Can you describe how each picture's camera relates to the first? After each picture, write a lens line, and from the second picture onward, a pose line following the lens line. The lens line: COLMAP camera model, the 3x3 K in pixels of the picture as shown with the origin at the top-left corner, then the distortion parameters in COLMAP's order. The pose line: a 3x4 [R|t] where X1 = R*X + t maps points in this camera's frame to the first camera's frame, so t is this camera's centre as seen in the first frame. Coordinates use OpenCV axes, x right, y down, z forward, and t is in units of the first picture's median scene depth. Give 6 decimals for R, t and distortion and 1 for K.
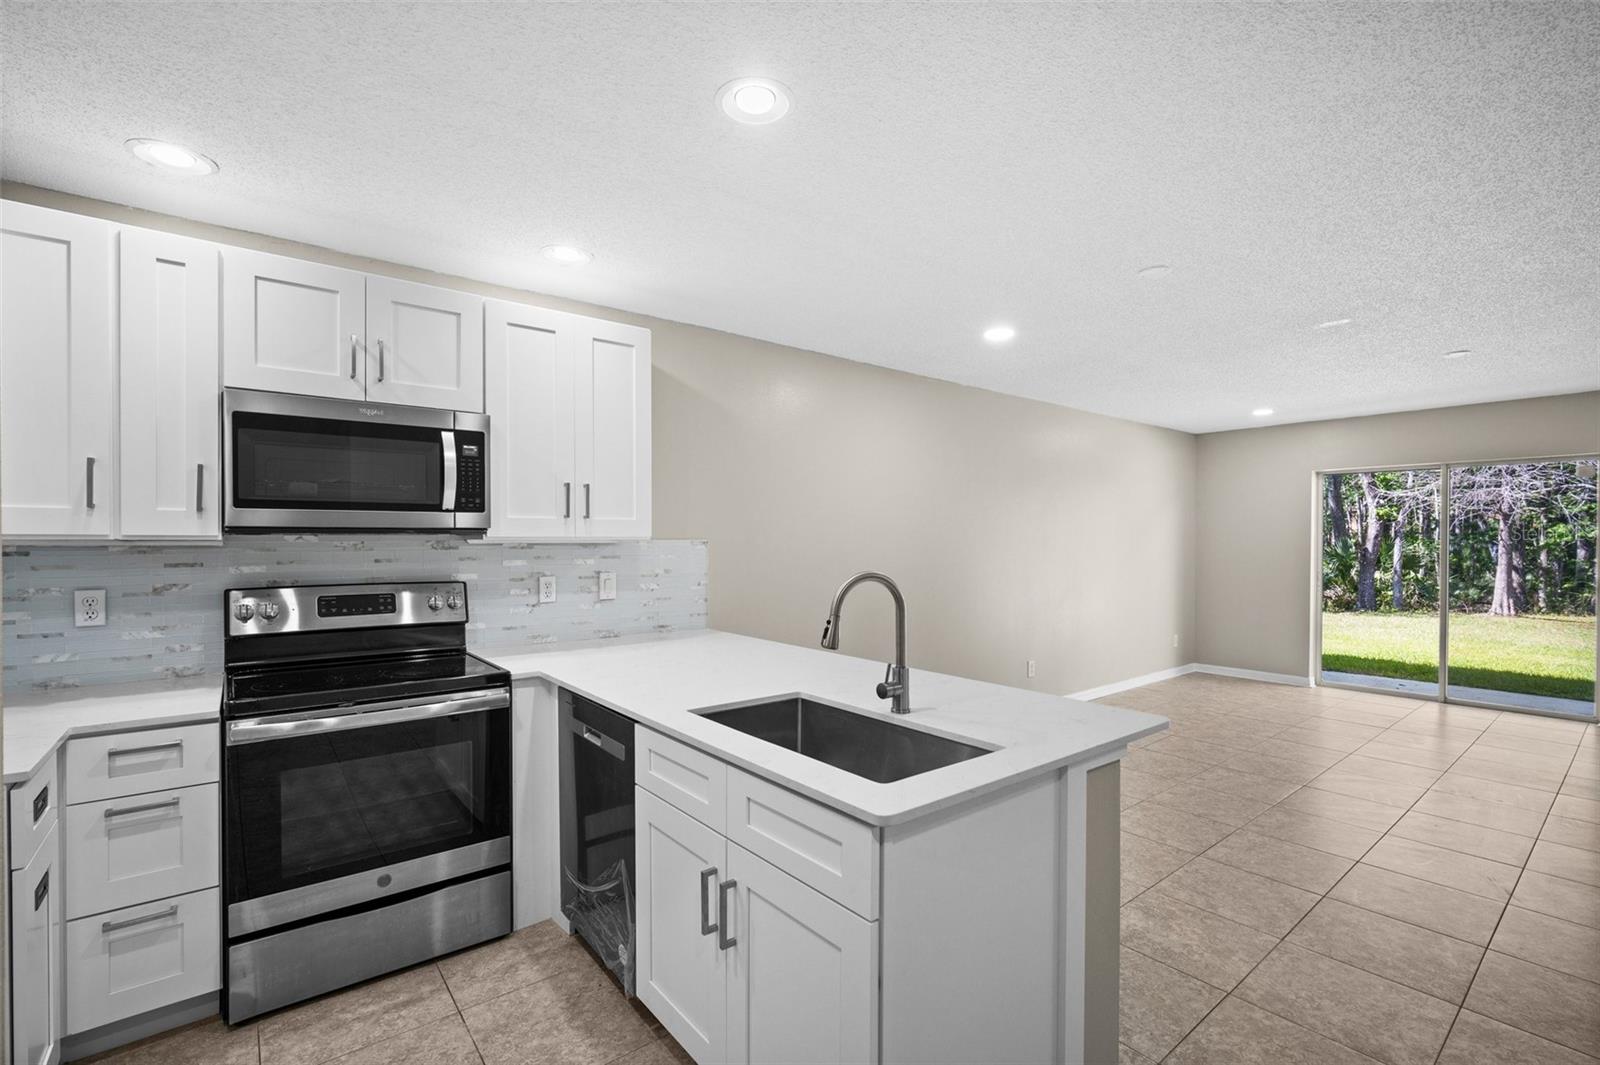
lens RADIAL K [[714.5, 0, 805.4], [0, 714.5, 546.6], [0, 0, 1]] dist [-0.014124, 0.000123]
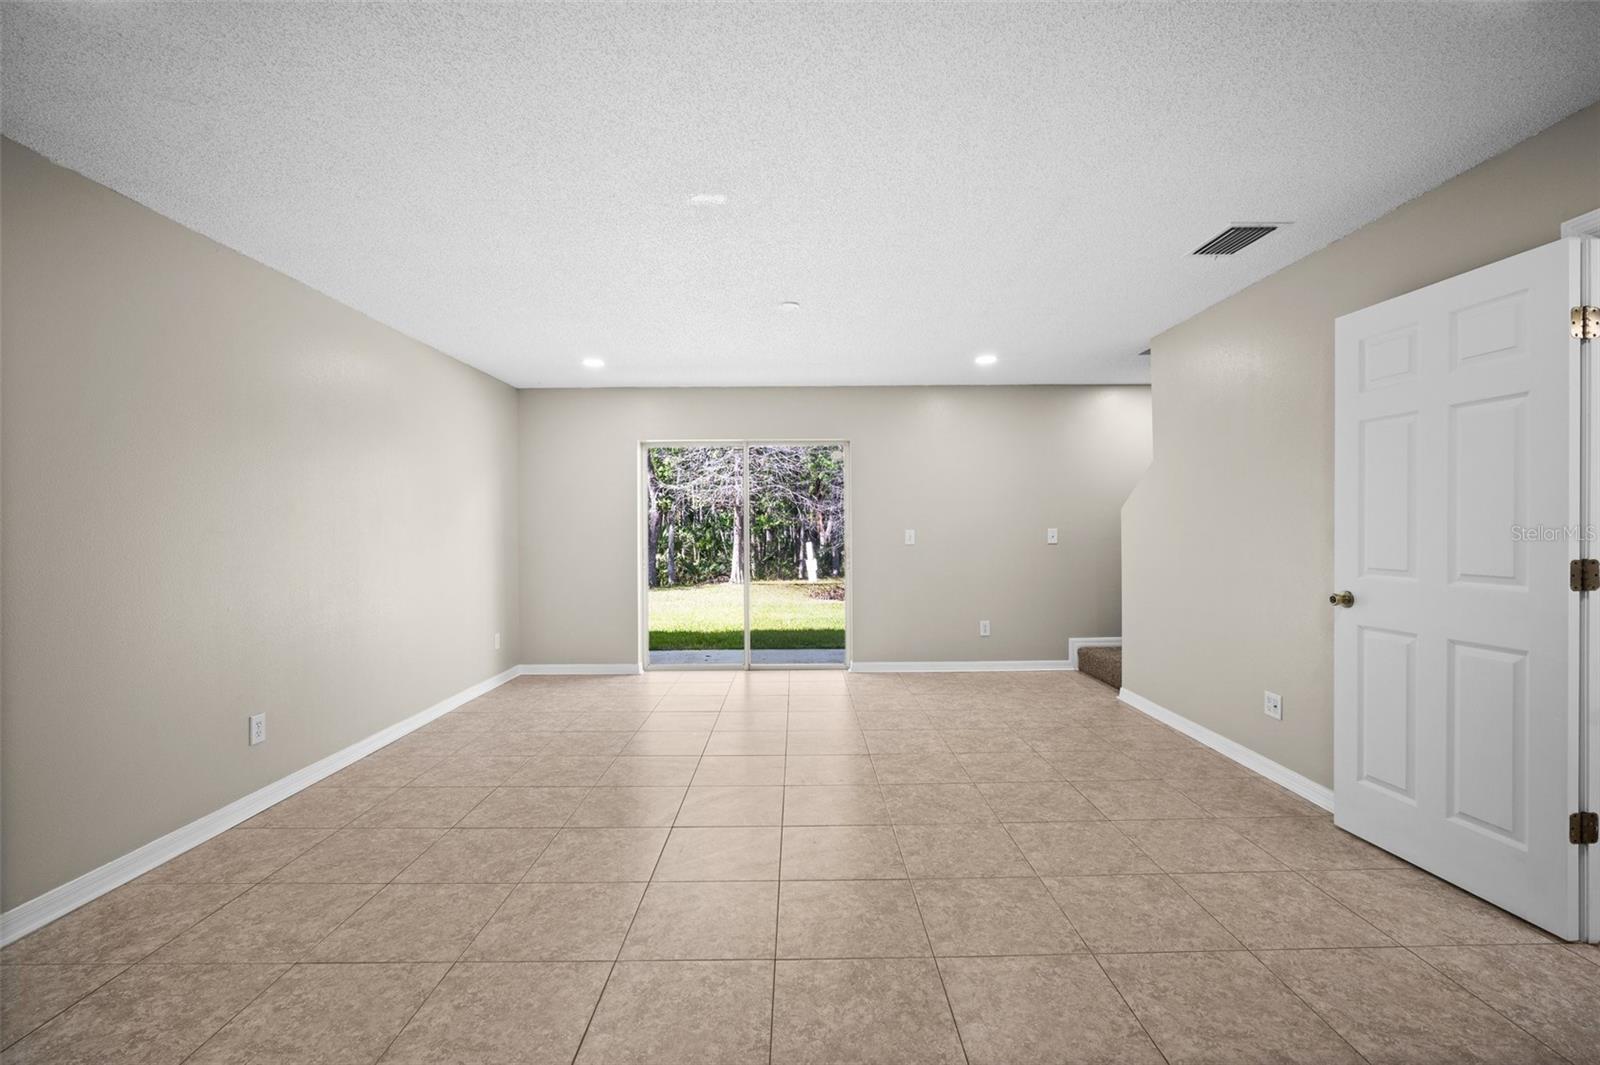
lens RADIAL K [[708.6, 0, 803.5], [0, 708.6, 531.5], [0, 0, 1]] dist [-0.015331, 0.005297]
pose [[0.624629, -0.008318, 0.780877, 0.320782], [0.015458, 0.999879, -0.001715, 0.043676], [-0.780768, 0.013142, 0.624682, 0.644233]]
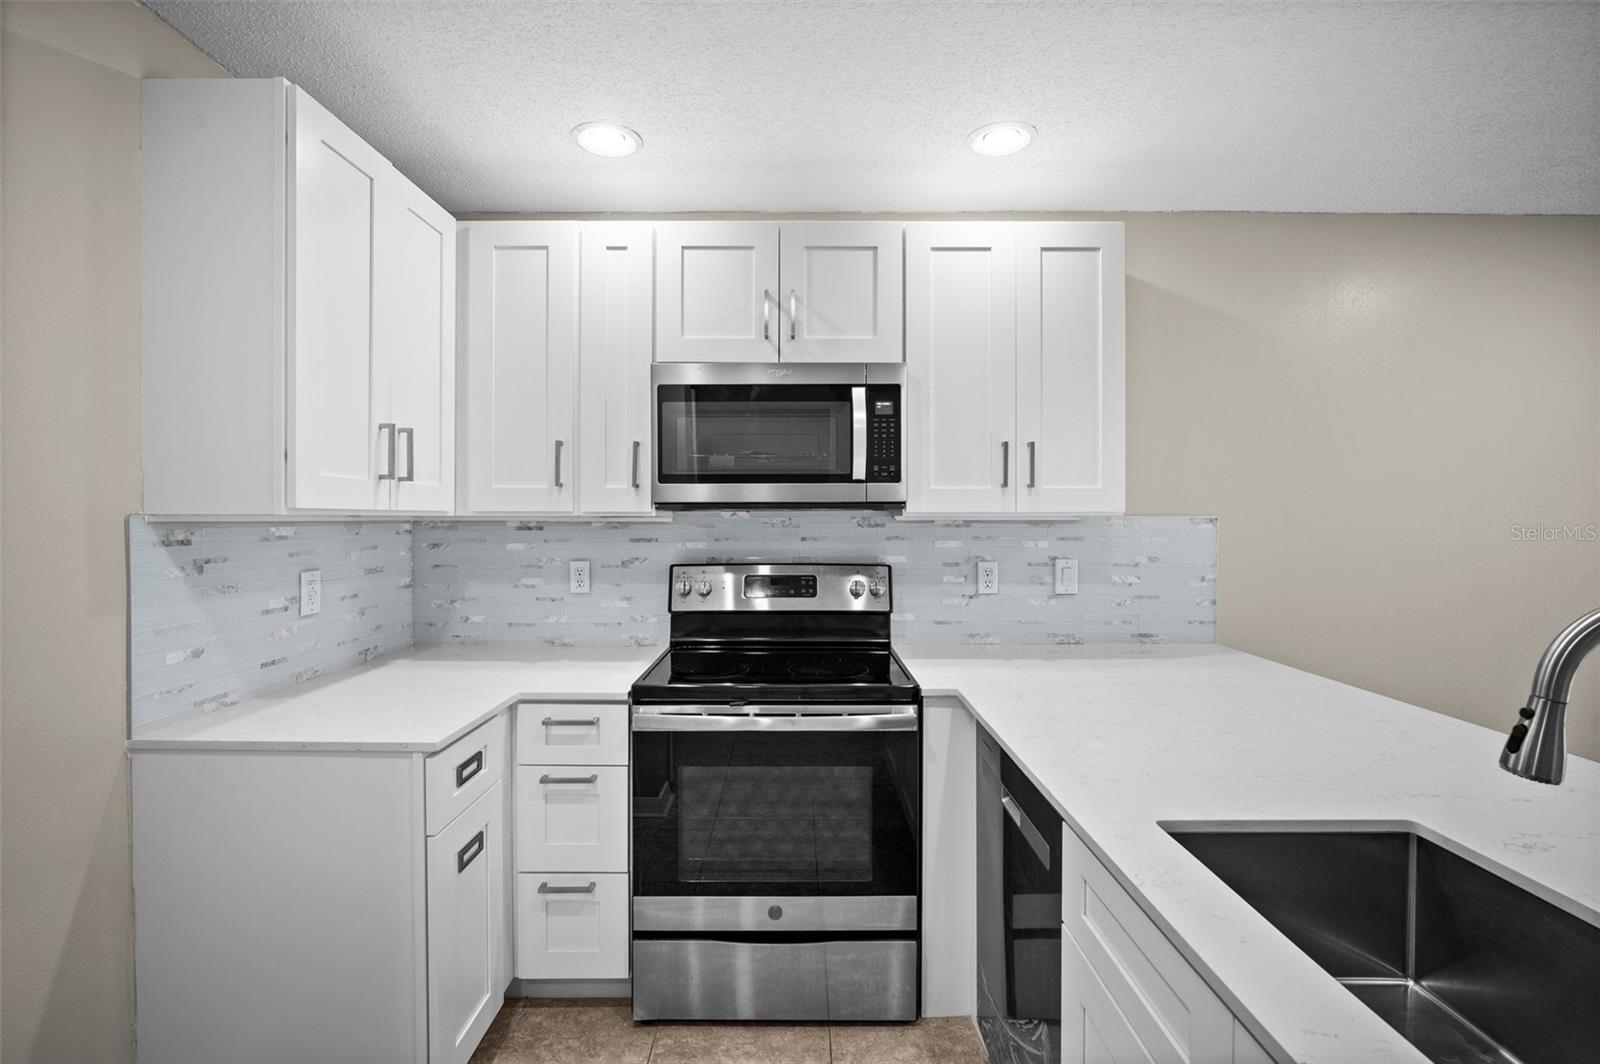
lens RADIAL K [[711.8, 0, 799.8], [0, 711.8, 522.5], [0, 0, 1]] dist [-0.009868, 0.000369]
pose [[0.778276, 0.004275, -0.627908, -0.027681], [-0.005552, 0.999985, -0.000073, -0.001377], [0.627898, 0.003544, 0.778288, 0.295568]]
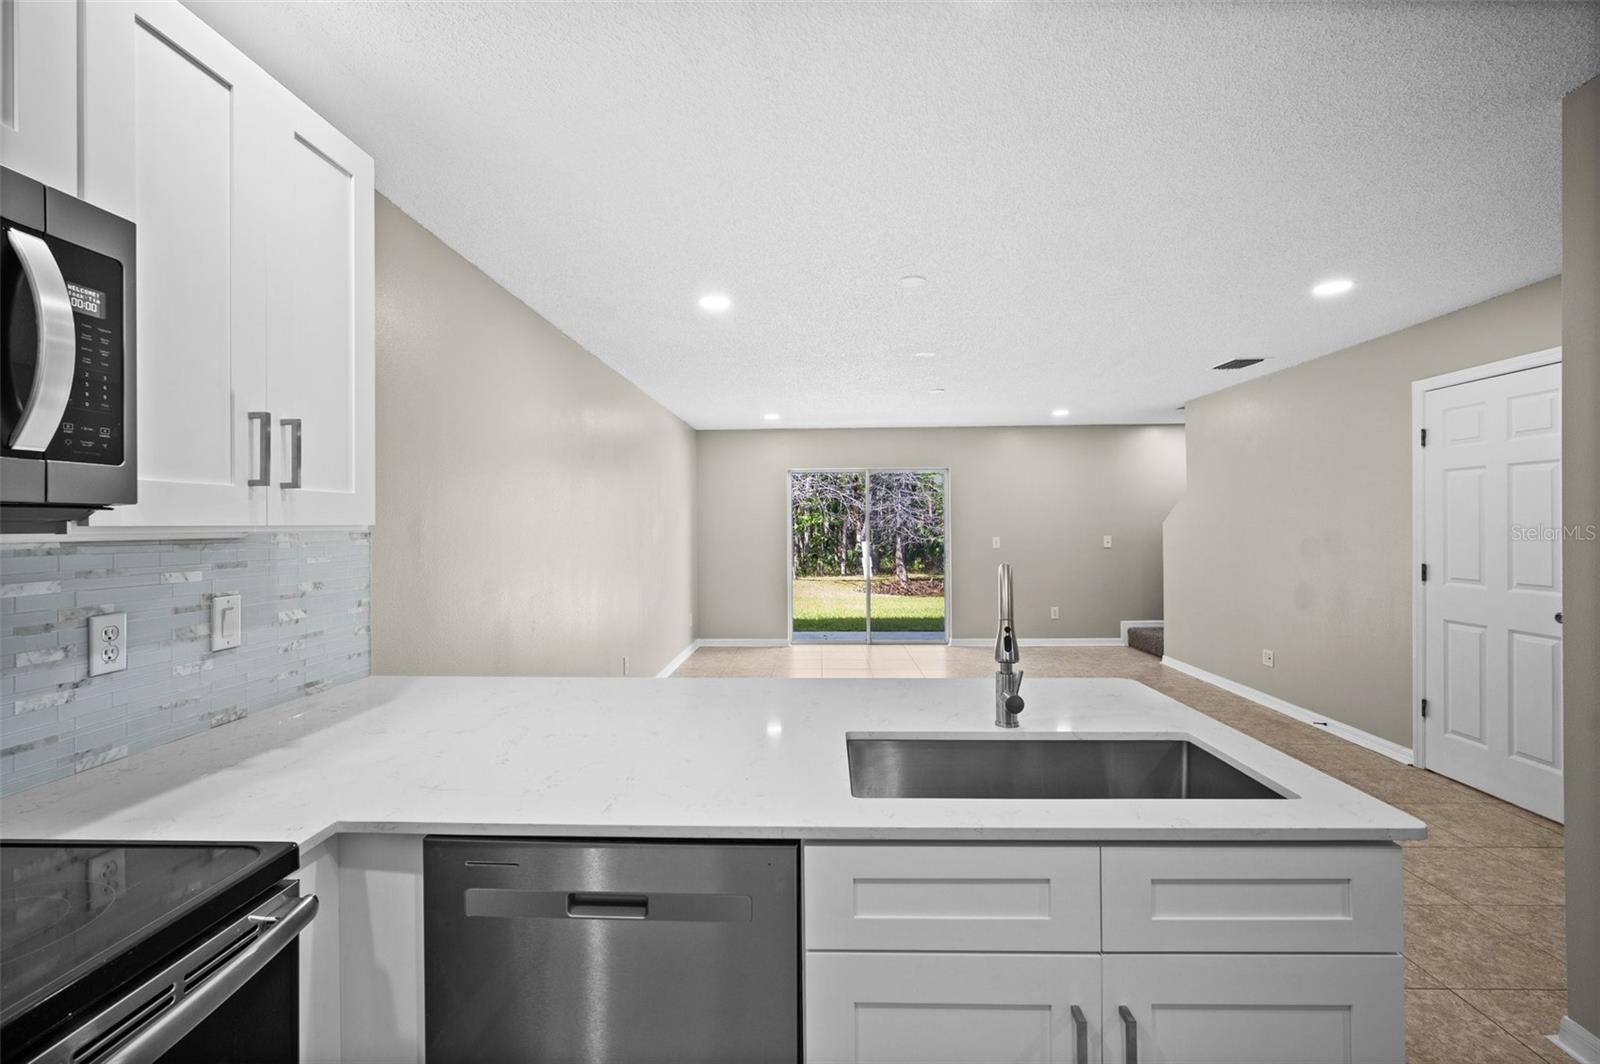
lens RADIAL K [[711.8, 0, 799.8], [0, 711.8, 522.5], [0, 0, 1]] dist [-0.009868, 0.000369]
pose [[0.654729, -0.002558, 0.755859, -0.504824], [0.014882, 0.999844, -0.009507, -0.006717], [-0.755717, 0.017473, 0.654665, 0.464877]]
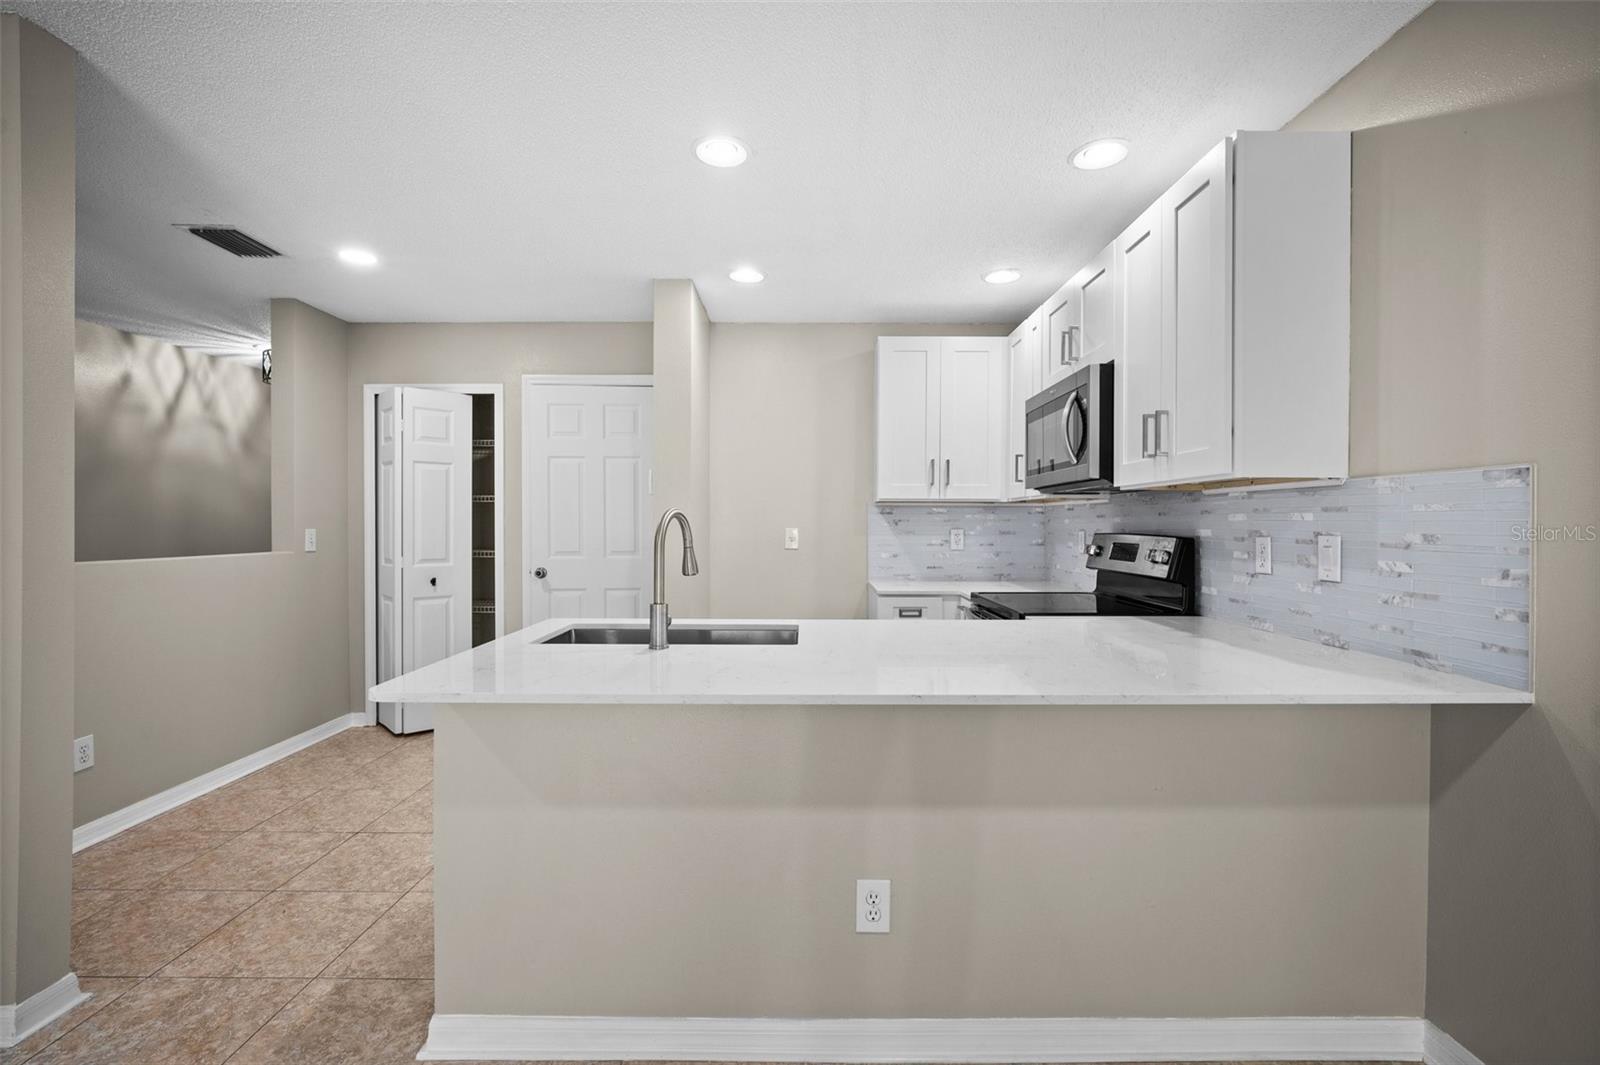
lens RADIAL K [[708.6, 0, 803.5], [0, 708.6, 531.5], [0, 0, 1]] dist [-0.015331, 0.005297]
pose [[-0.629645, 0.007043, -0.776851, 0.580505], [-0.010157, 0.999799, 0.017296, 0.035392], [0.776817, 0.018780, -0.629446, 1.330187]]
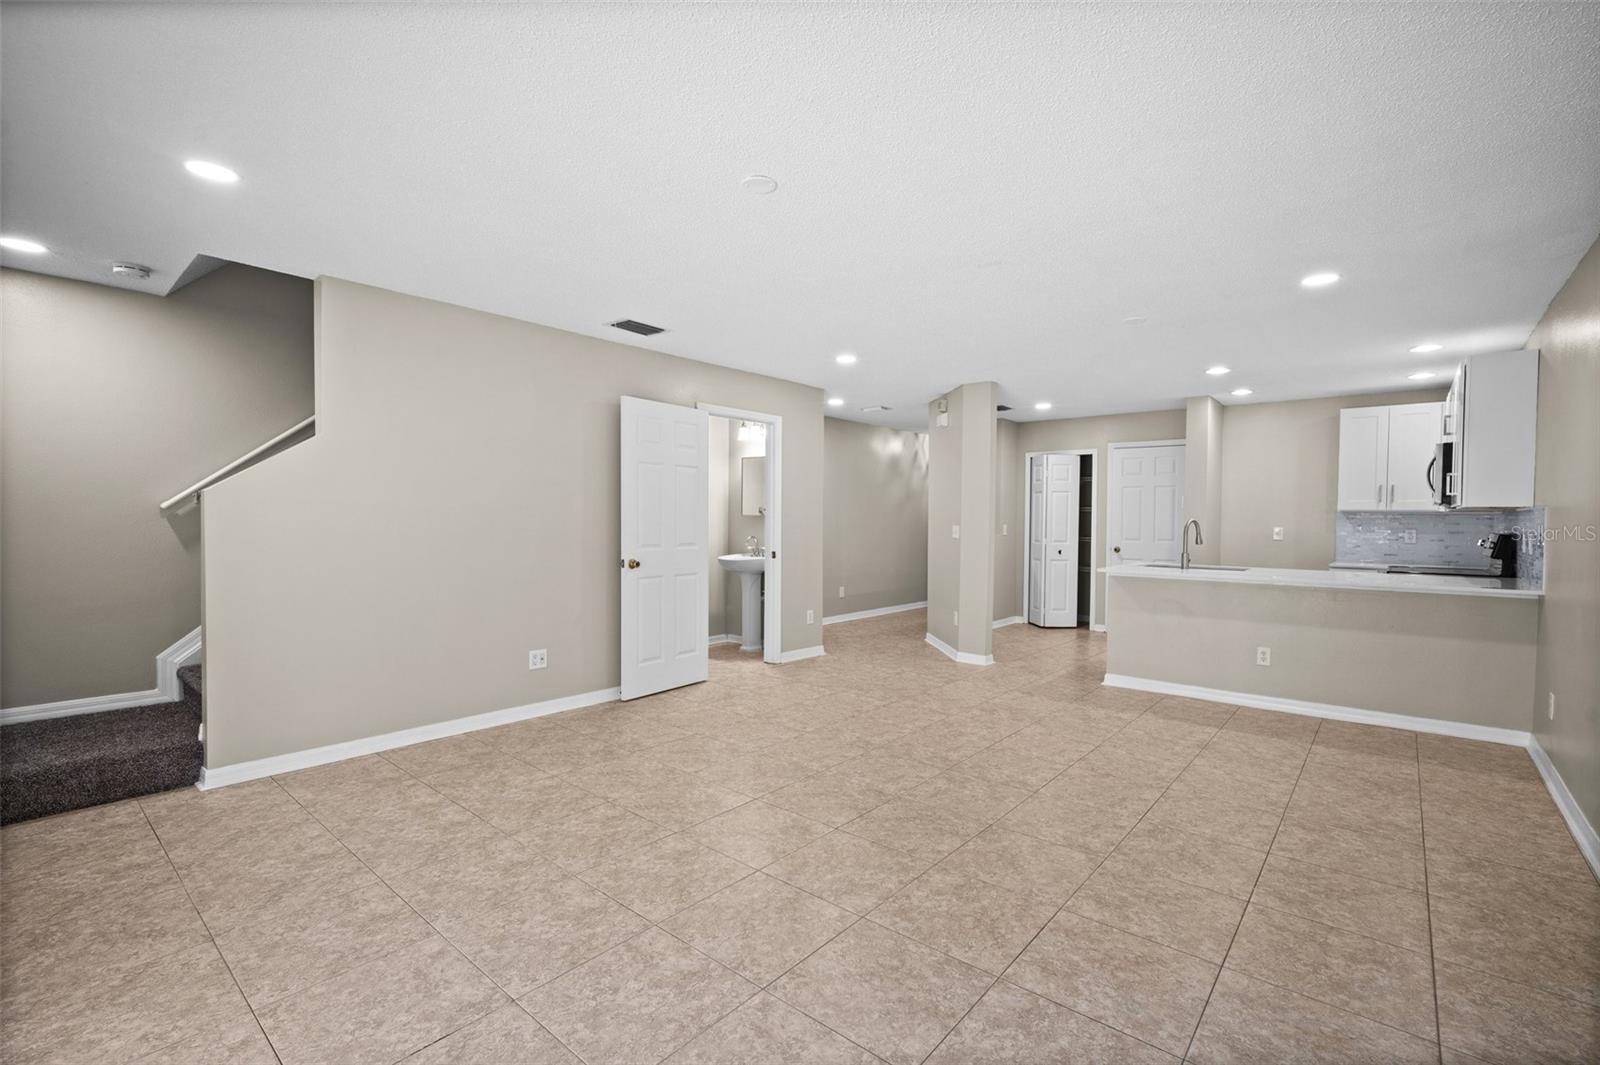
lens RADIAL K [[708.6, 0, 803.5], [0, 708.6, 531.5], [0, 0, 1]] dist [-0.015331, 0.005297]
pose [[-0.982903, -0.005678, -0.184035, 1.582851], [-0.011126, 0.999529, 0.028586, 0.015273], [0.183786, 0.030145, -0.982504, 2.573847]]
